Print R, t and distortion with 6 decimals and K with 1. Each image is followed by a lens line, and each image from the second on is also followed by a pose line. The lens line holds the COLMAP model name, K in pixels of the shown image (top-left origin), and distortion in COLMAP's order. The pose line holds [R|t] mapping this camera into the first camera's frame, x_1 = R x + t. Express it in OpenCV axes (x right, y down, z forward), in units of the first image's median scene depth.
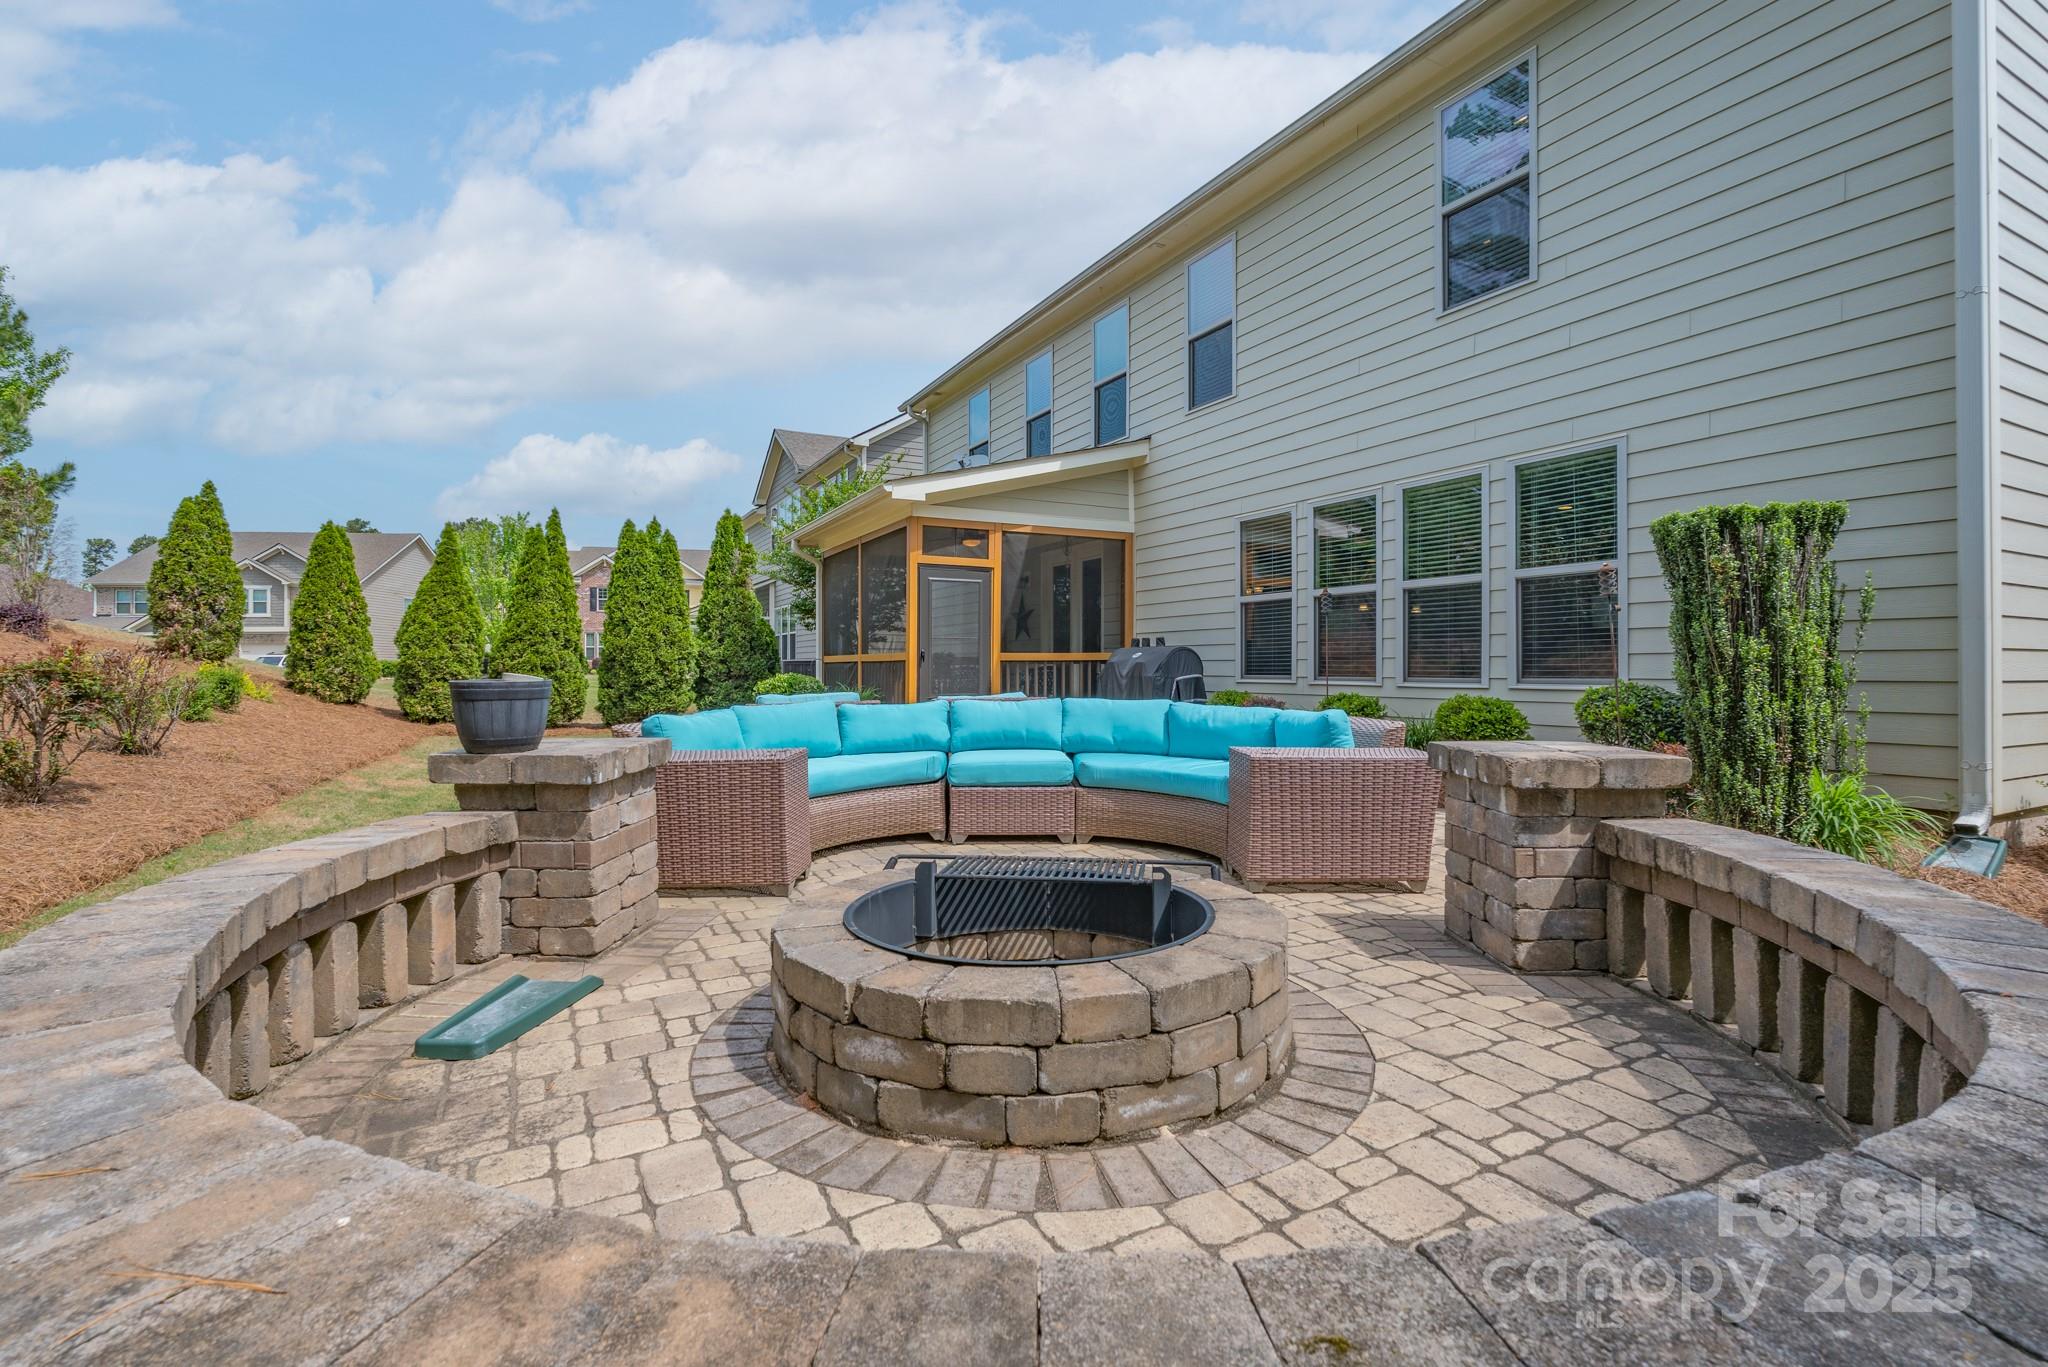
lens RADIAL K [[930.8, 0, 1021.1], [0, 930.8, 670.2], [0, 0, 1]] dist [-0.004269, -0.000772]
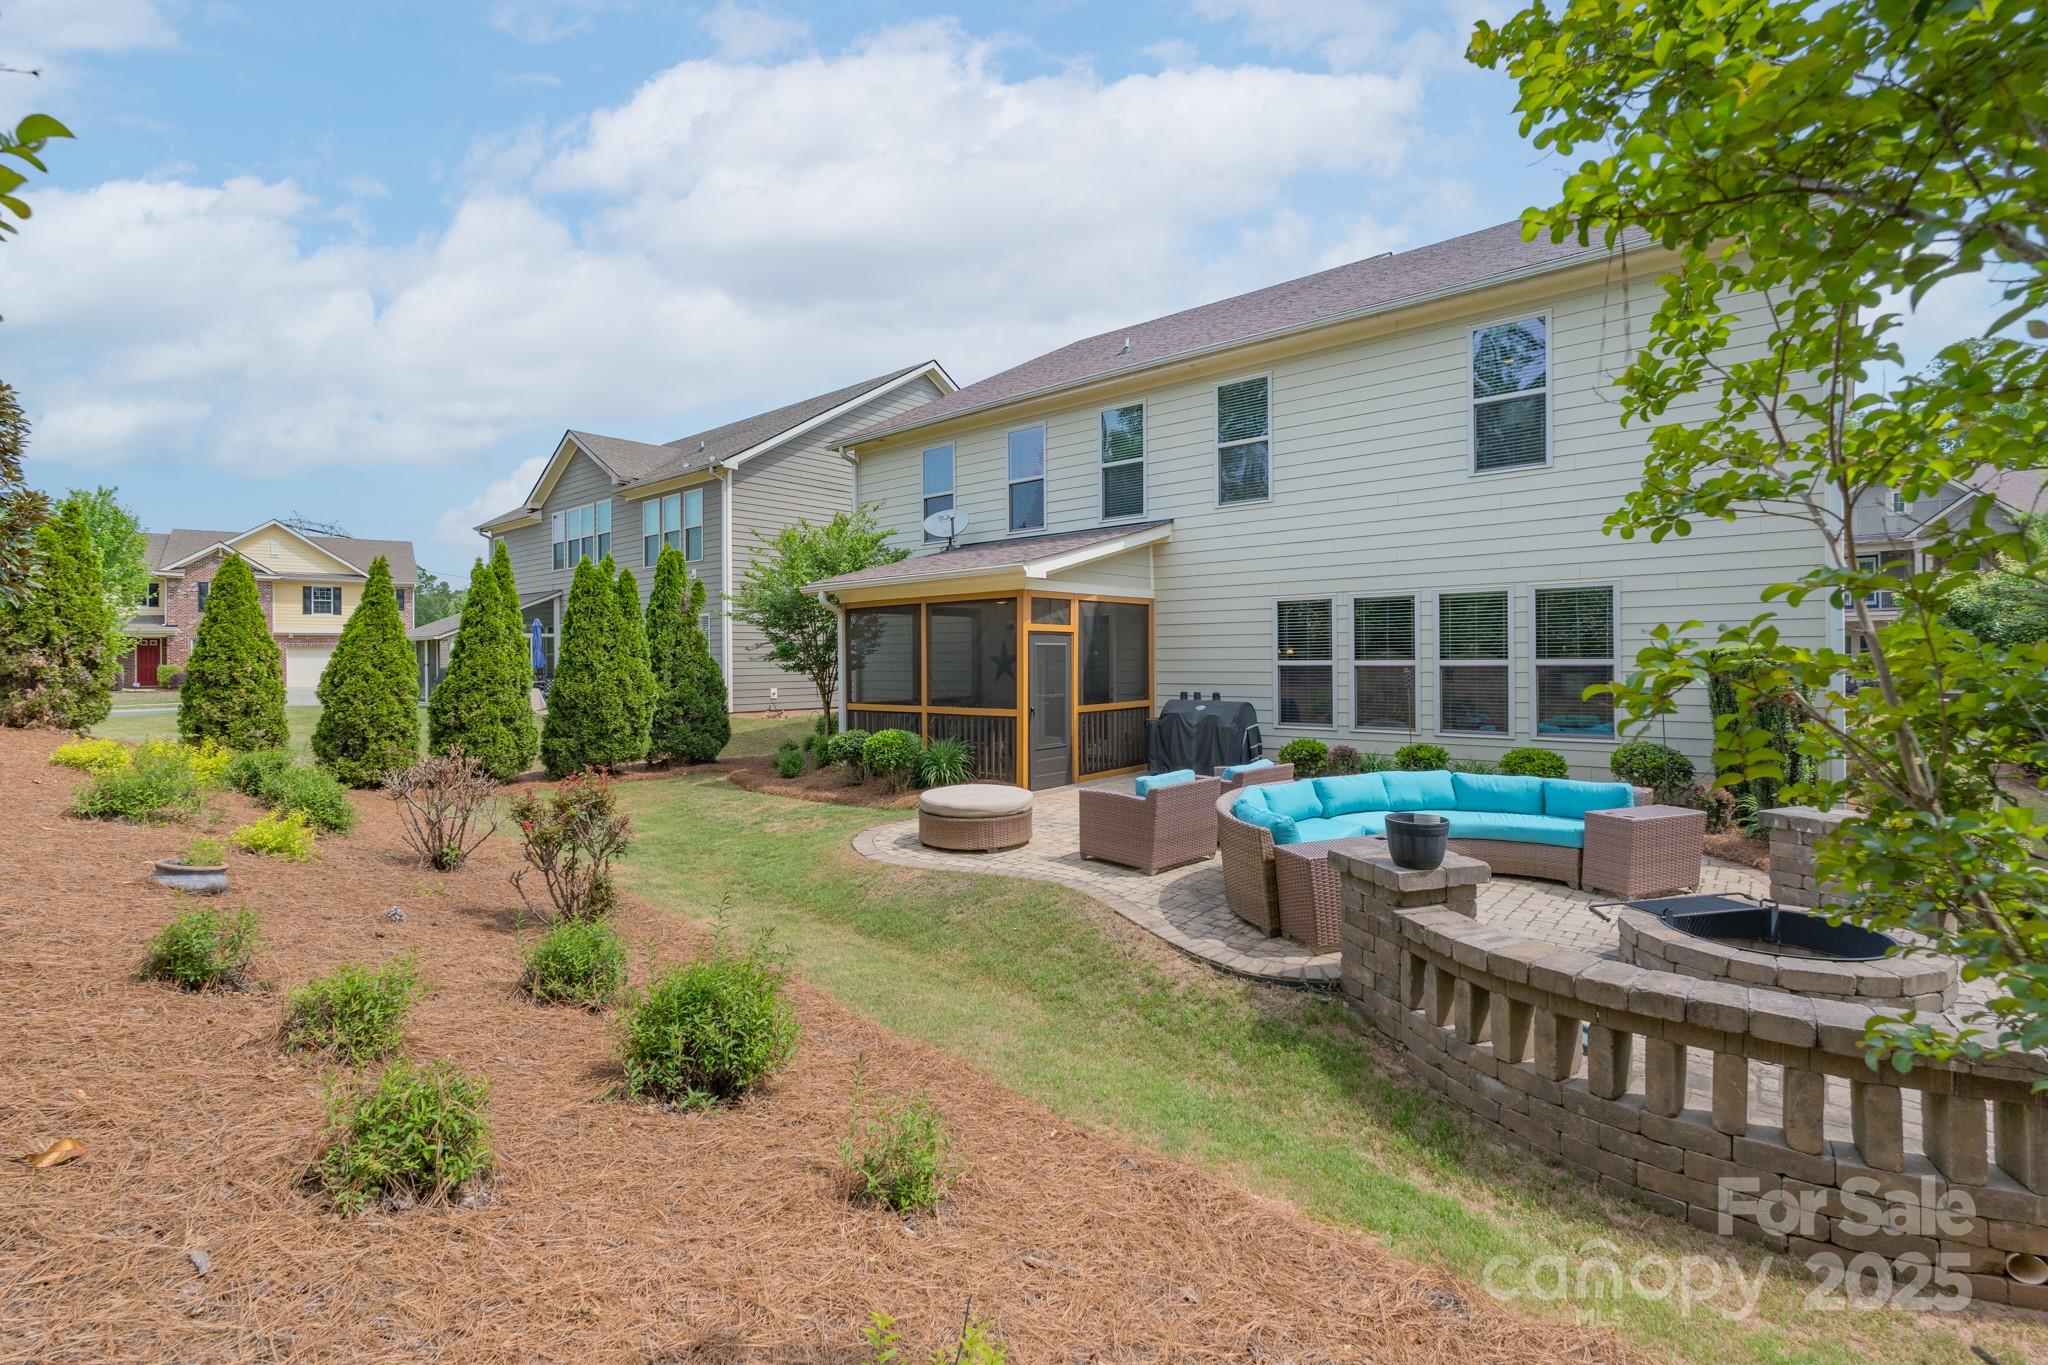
lens RADIAL K [[930.8, 0, 1021.9], [0, 930.8, 675.3], [0, 0, 1]] dist [-0.004269, -0.000772]
pose [[0.925824, -0.013171, 0.377726, -0.523947], [0.007853, 0.999847, 0.015615, -0.075328], [-0.377874, -0.011490, 0.925786, -0.041454]]
